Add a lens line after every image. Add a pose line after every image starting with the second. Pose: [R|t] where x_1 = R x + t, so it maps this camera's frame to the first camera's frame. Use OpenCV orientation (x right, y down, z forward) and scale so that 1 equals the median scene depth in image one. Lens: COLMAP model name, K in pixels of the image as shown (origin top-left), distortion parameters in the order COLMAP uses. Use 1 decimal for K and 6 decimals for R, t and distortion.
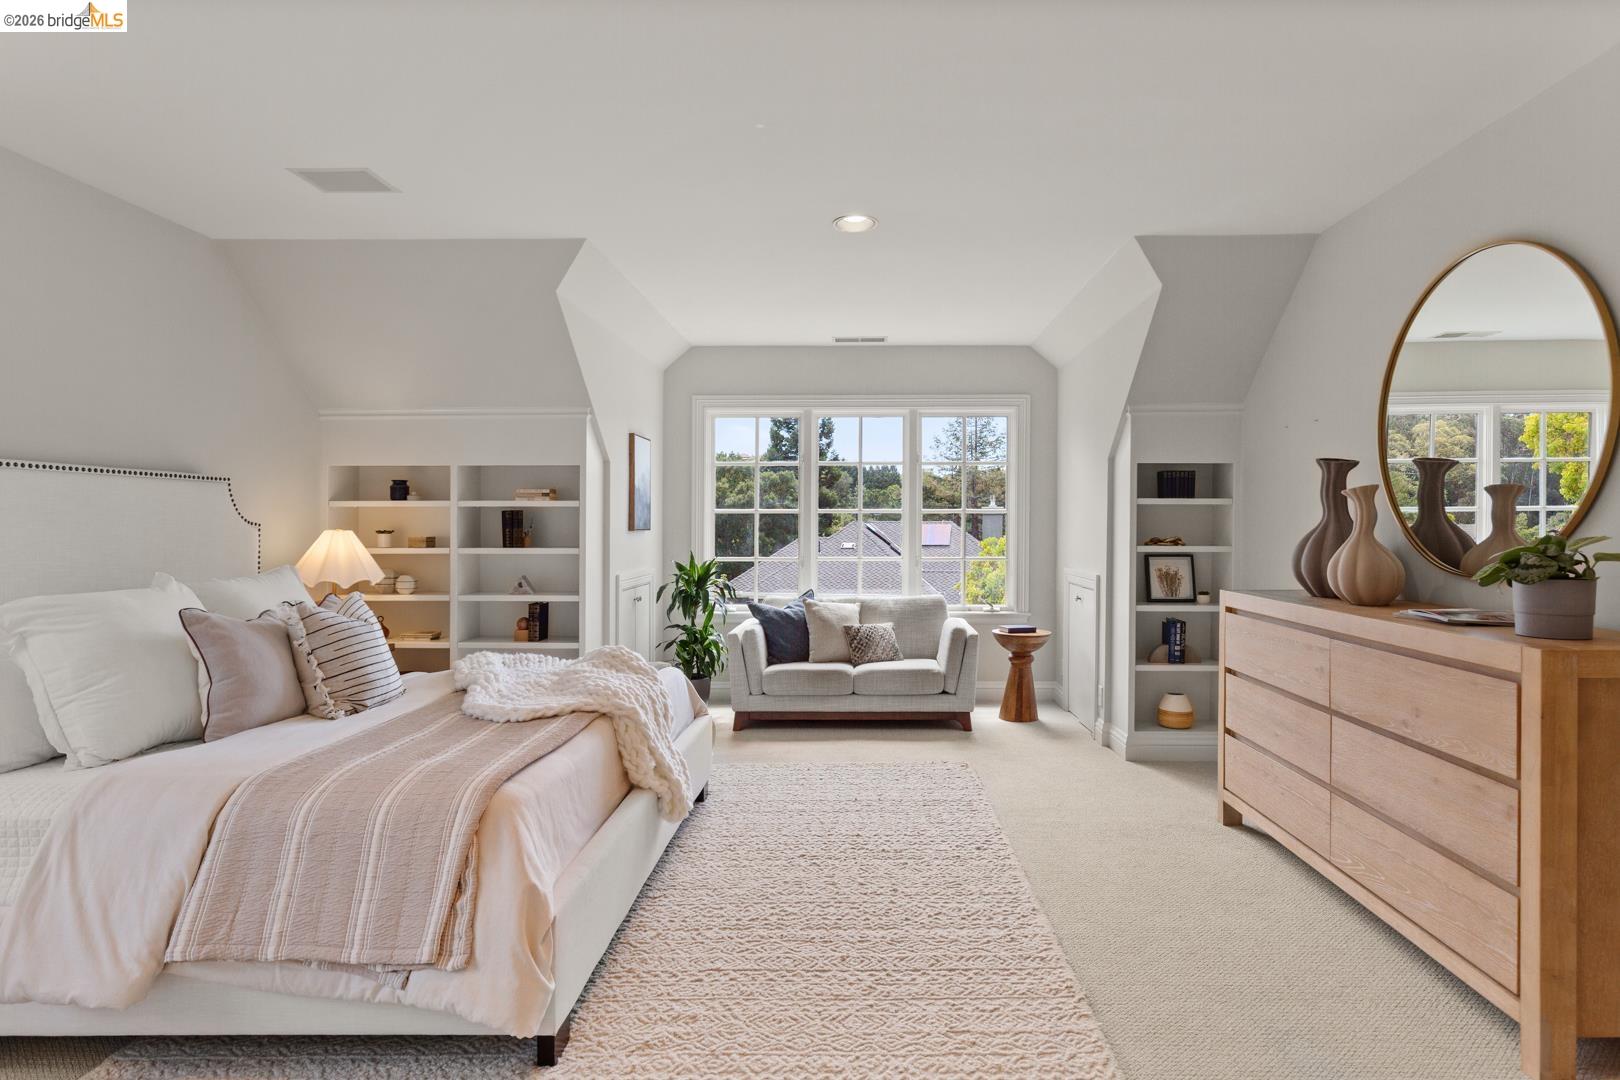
lens RADIAL K [[871.2, 0, 840.9], [0, 871.2, 549.8], [0, 0, 1]] dist [0.001982, 0.000455]
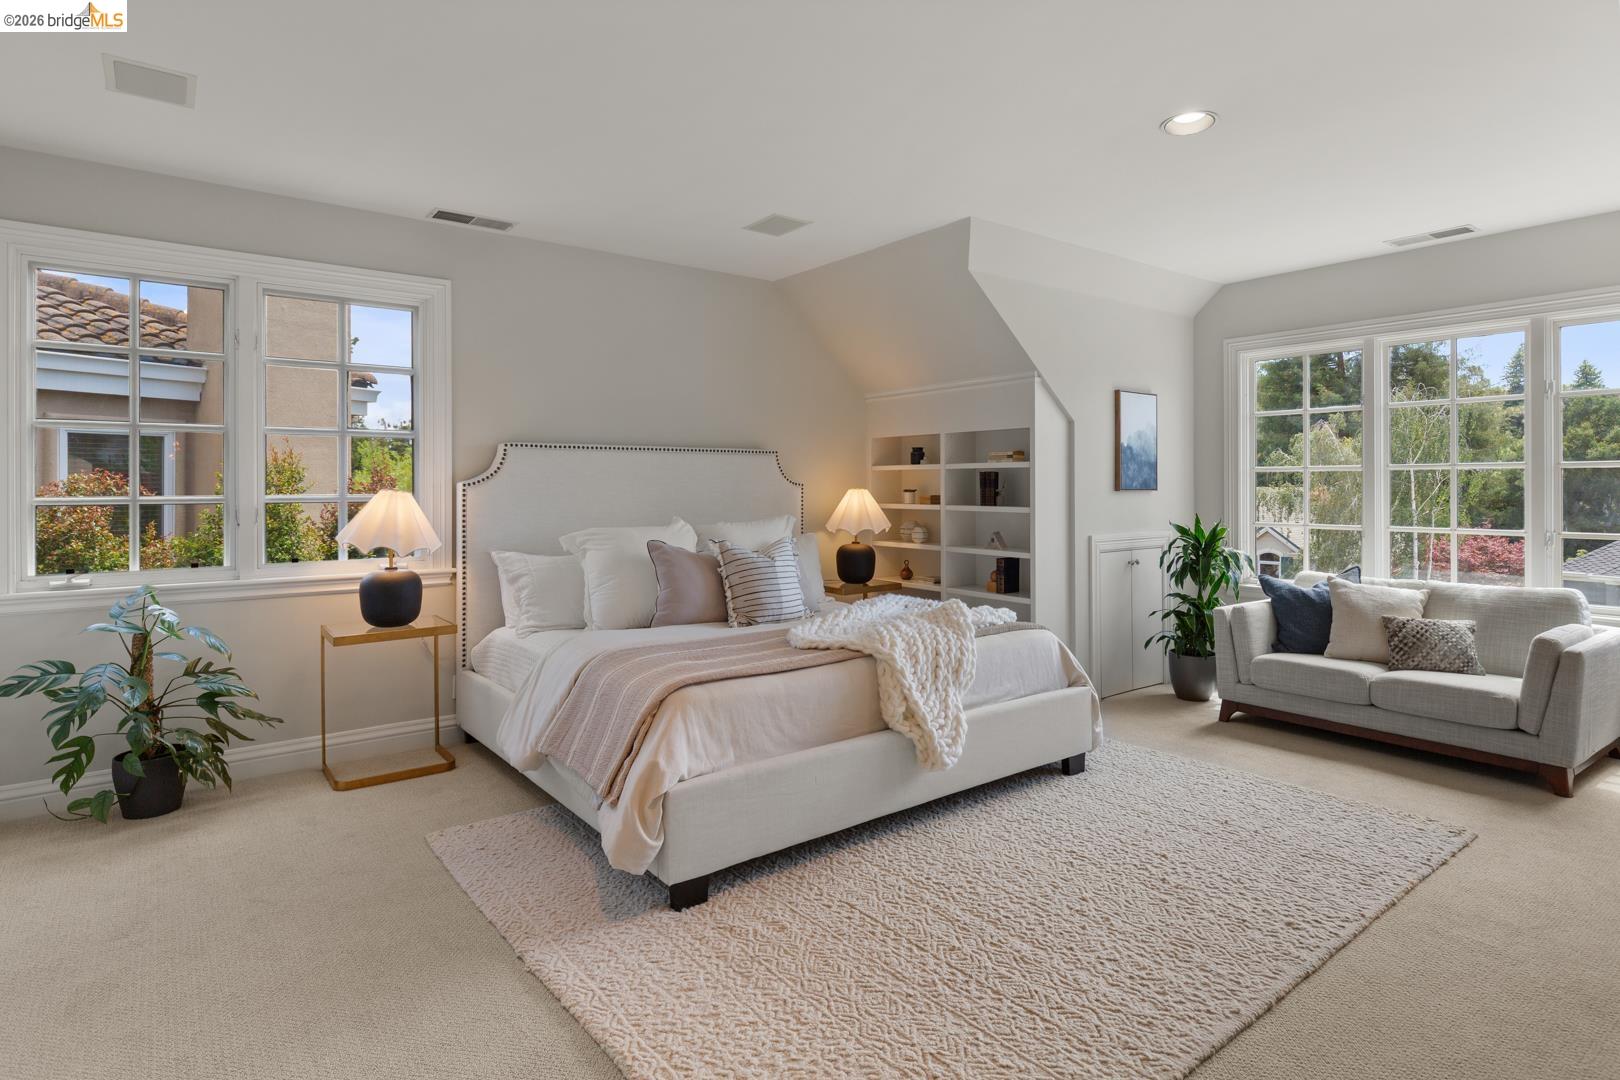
lens RADIAL K [[855.9, 0, 807.6], [0, 855.9, 504.5], [0, 0, 1]] dist [-0.001605, -0.000096]
pose [[0.620949, 0.018102, -0.783642, 0.330934], [-0.021932, 0.999743, 0.005716, -0.005297], [0.783544, 0.013637, 0.621186, 0.160776]]
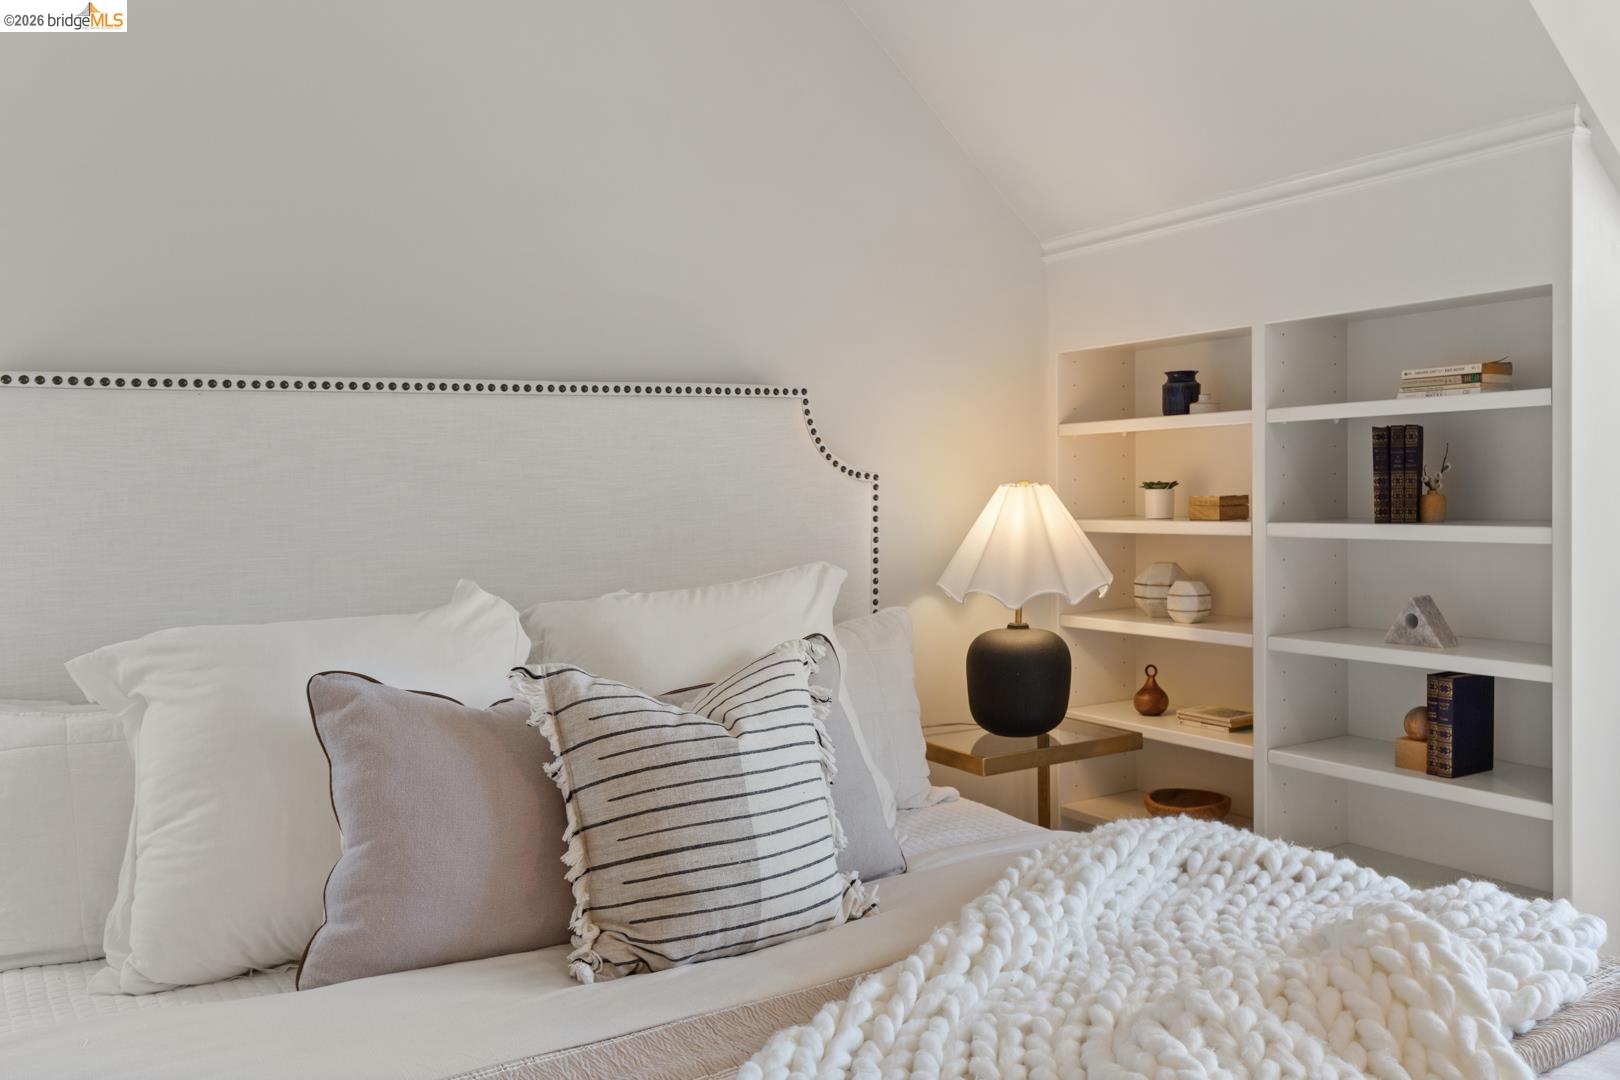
lens RADIAL K [[1359.0, 0, 810.0], [0, 1359.0, 540.0], [0, 0, 1]] dist [0.007057, -0.004173]
pose [[0.538363, 0.023497, -0.842385, -0.010456], [0.000153, 0.999608, 0.027981, -0.012263], [0.842713, -0.015193, 0.538149, 0.470834]]
